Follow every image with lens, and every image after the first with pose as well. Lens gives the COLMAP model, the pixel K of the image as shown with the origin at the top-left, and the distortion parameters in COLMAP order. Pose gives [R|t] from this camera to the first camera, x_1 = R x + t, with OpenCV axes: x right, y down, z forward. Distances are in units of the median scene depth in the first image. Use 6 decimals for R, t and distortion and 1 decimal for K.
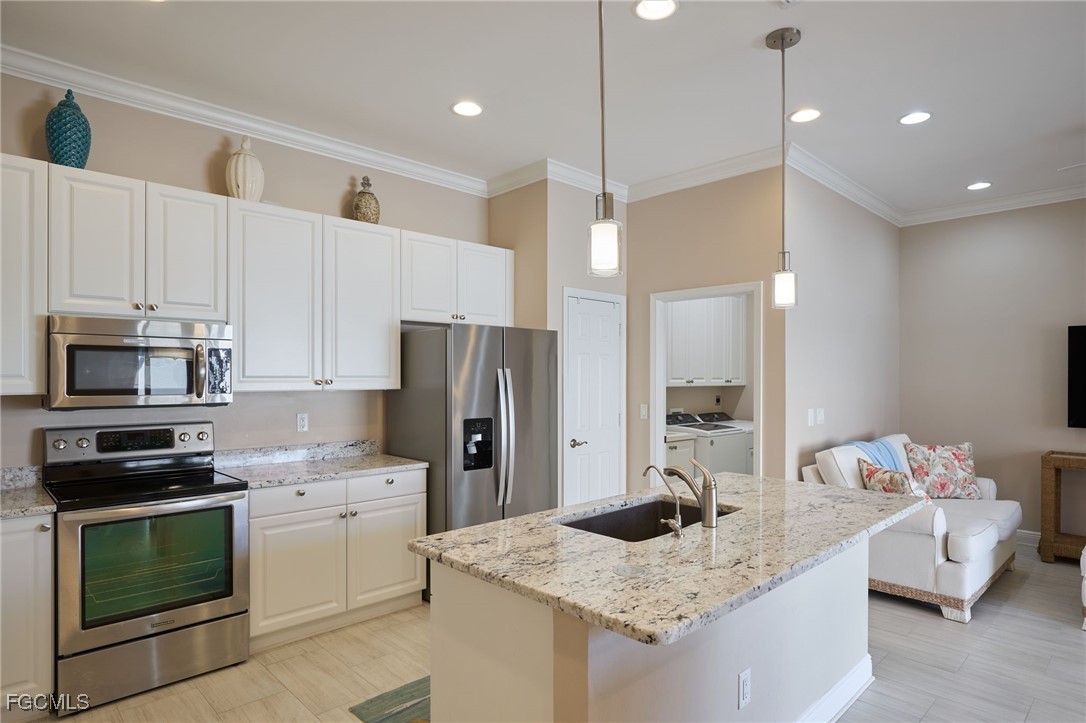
lens RADIAL K [[609.3, 0, 543.8], [0, 609.3, 378.3], [0, 0, 1]] dist [-0.010440, 0.000754]
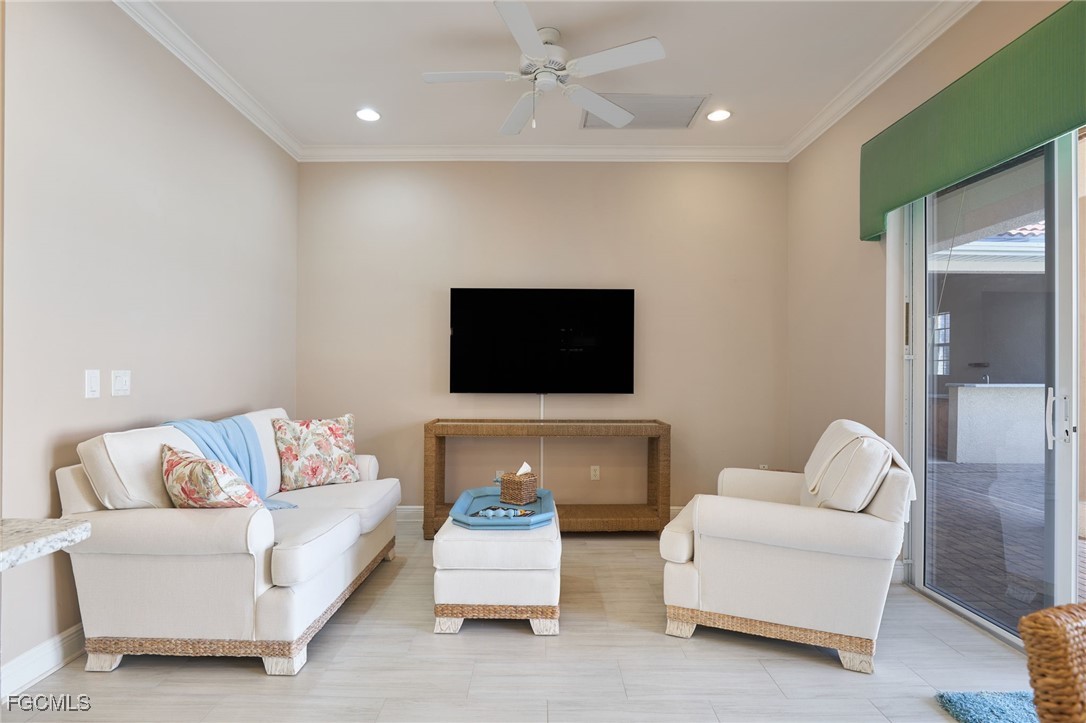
lens RADIAL K [[592.8, 0, 571.5], [0, 592.8, 374.0], [0, 0, 1]] dist [-0.025161, 0.000132]
pose [[0.658126, -0.002446, 0.752904, 0.365204], [-0.003088, 0.999978, 0.005947, 0.057164], [-0.752901, -0.006239, 0.658104, 0.302489]]
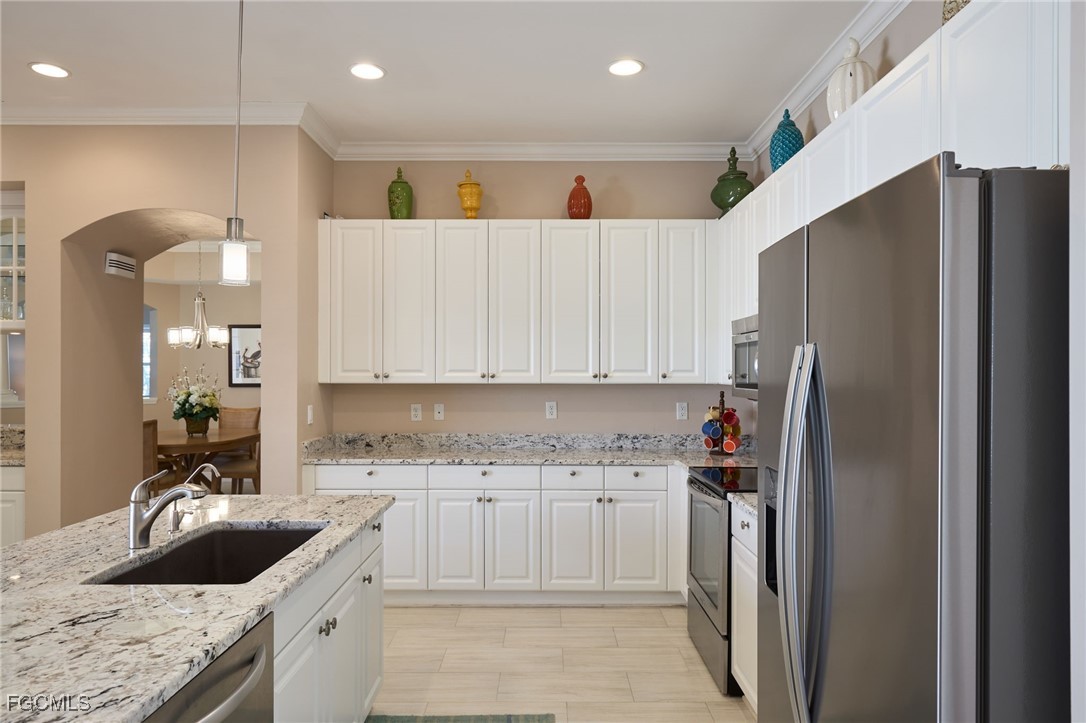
lens RADIAL K [[708.8, 0, 537.6], [0, 708.8, 374.7], [0, 0, 1]] dist [-0.001298, -0.000162]
pose [[-0.706327, -0.000826, -0.707885, 0.312354], [-0.006167, 0.999969, 0.004986, -0.000033], [0.707859, 0.007887, -0.706310, 1.126842]]
